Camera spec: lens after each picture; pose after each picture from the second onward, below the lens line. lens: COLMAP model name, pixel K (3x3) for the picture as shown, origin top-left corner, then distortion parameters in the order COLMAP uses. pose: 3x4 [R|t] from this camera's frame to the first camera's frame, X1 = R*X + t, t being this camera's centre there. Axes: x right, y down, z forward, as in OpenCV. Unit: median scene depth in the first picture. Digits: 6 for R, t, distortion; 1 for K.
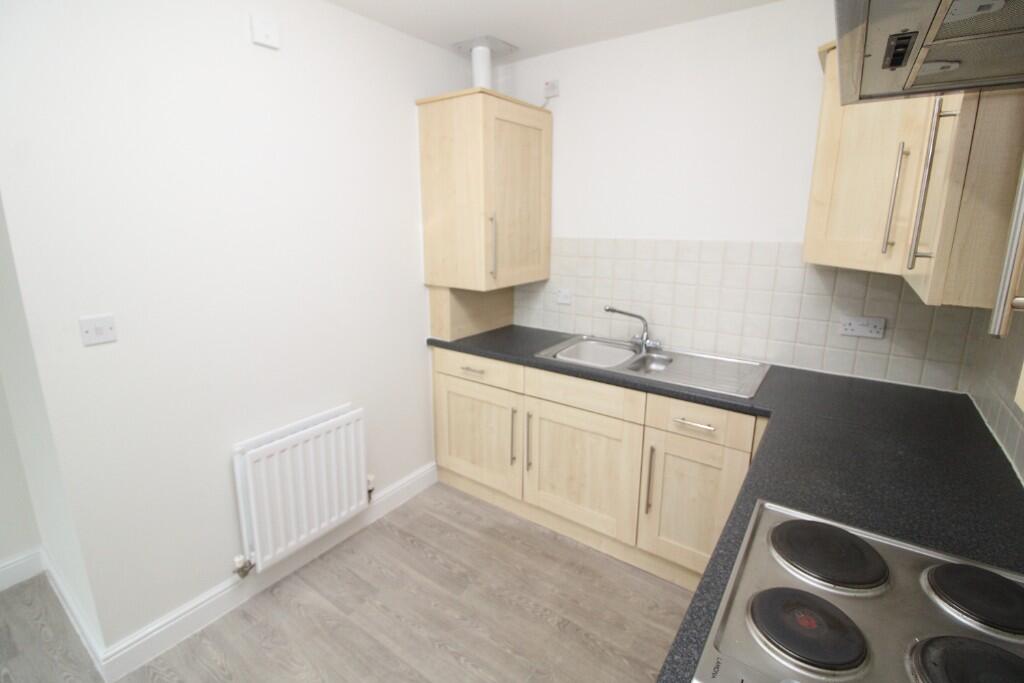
lens RADIAL K [[477.8, 0, 510.3], [0, 477.8, 325.7], [0, 0, 1]] dist [0.000318, -0.000263]
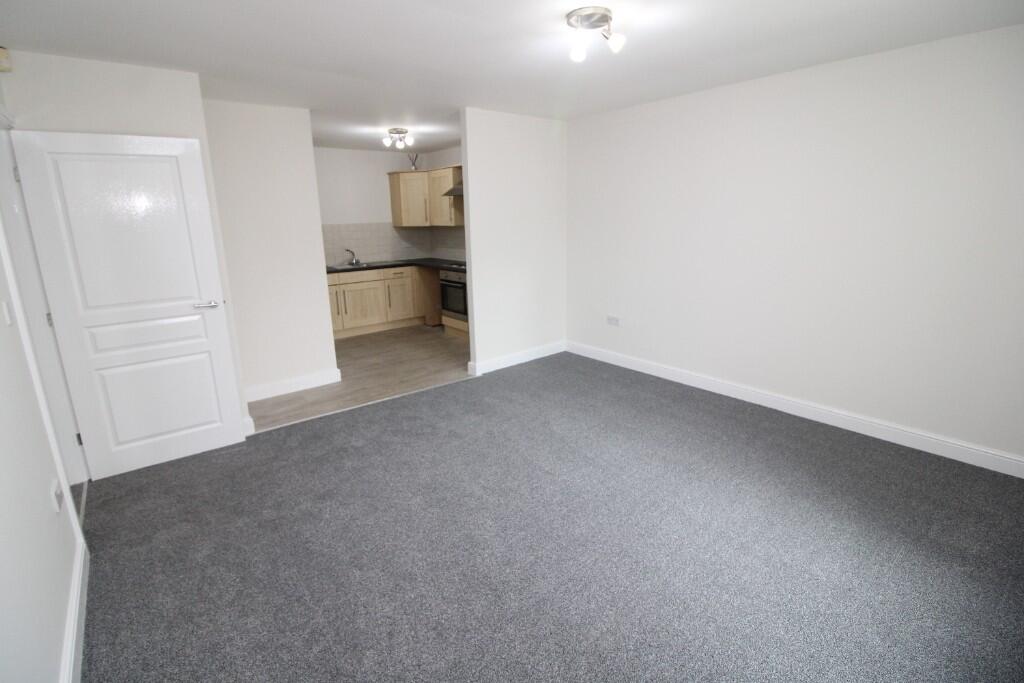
lens RADIAL K [[475.0, 0, 509.2], [0, 475.0, 316.7], [0, 0, 1]] dist [-0.000896, -0.000487]
pose [[0.261388, -0.215505, 0.940869, -2.246406], [0.235762, 0.959488, 0.154271, 0.136430], [-0.935998, 0.181497, 0.301607, -0.616940]]
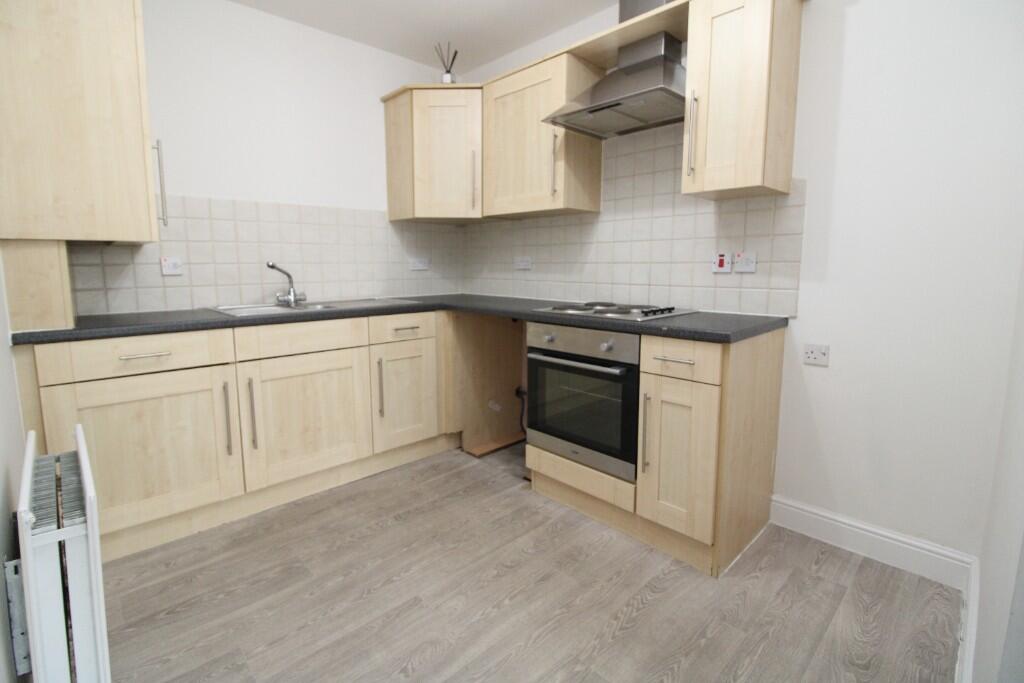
lens RADIAL K [[475.0, 0, 509.2], [0, 475.0, 316.7], [0, 0, 1]] dist [-0.000896, -0.000487]
pose [[0.186077, -0.117899, 0.975436, -0.724037], [0.218265, 0.972929, 0.075959, 0.109702], [-0.957985, 0.198769, 0.206773, 0.347488]]
